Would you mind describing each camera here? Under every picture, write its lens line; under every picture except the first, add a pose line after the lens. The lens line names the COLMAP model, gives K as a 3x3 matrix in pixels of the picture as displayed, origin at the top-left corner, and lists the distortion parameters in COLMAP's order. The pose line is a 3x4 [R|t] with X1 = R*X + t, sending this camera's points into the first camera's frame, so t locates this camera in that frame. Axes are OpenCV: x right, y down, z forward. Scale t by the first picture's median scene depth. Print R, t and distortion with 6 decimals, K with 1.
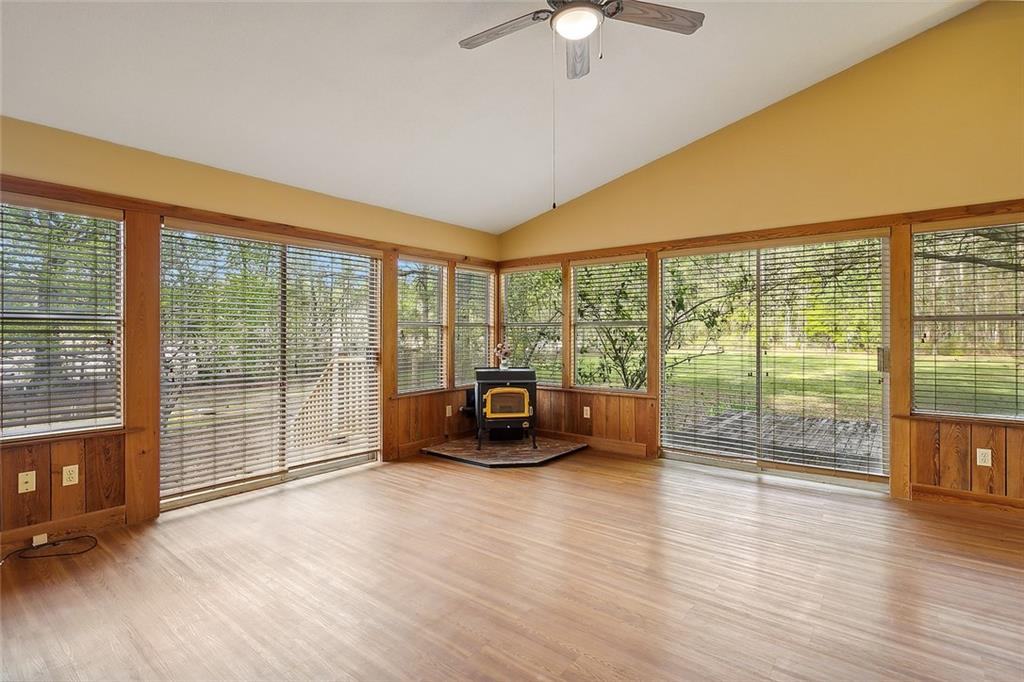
lens RADIAL K [[492.0, 0, 508.8], [0, 492.0, 337.5], [0, 0, 1]] dist [-0.002041, 0.001822]
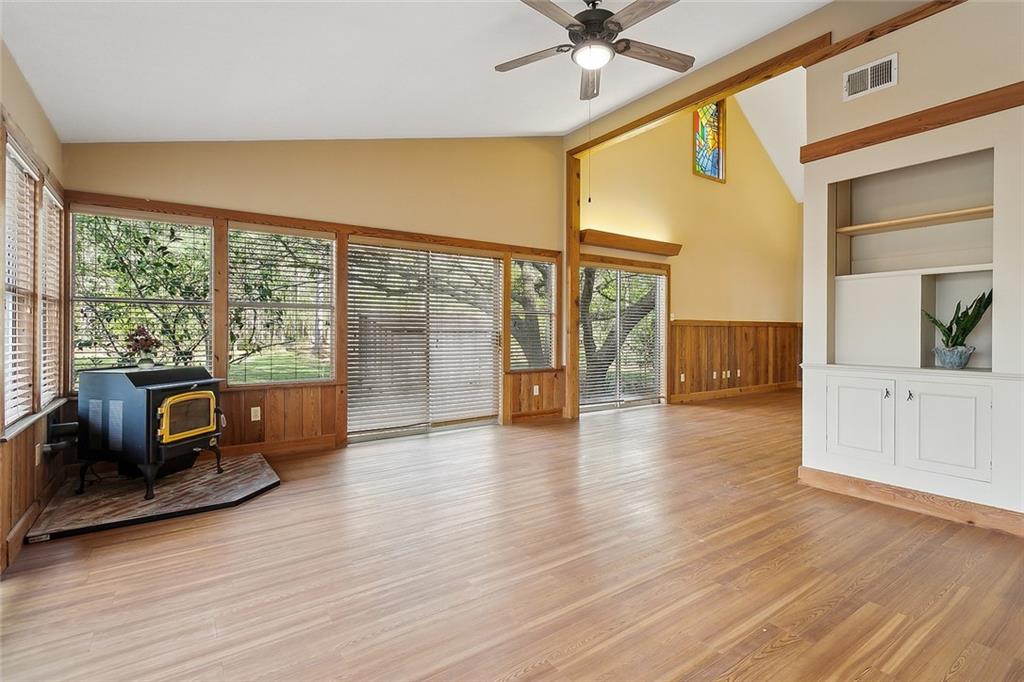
lens RADIAL K [[492.0, 0, 512.1], [0, 492.0, 332.1], [0, 0, 1]] dist [-0.002041, 0.001822]
pose [[0.278208, 0.000439, 0.960521, -0.536389], [0.006575, 0.999976, -0.002361, 0.024602], [-0.960498, 0.006972, 0.278198, 0.399922]]
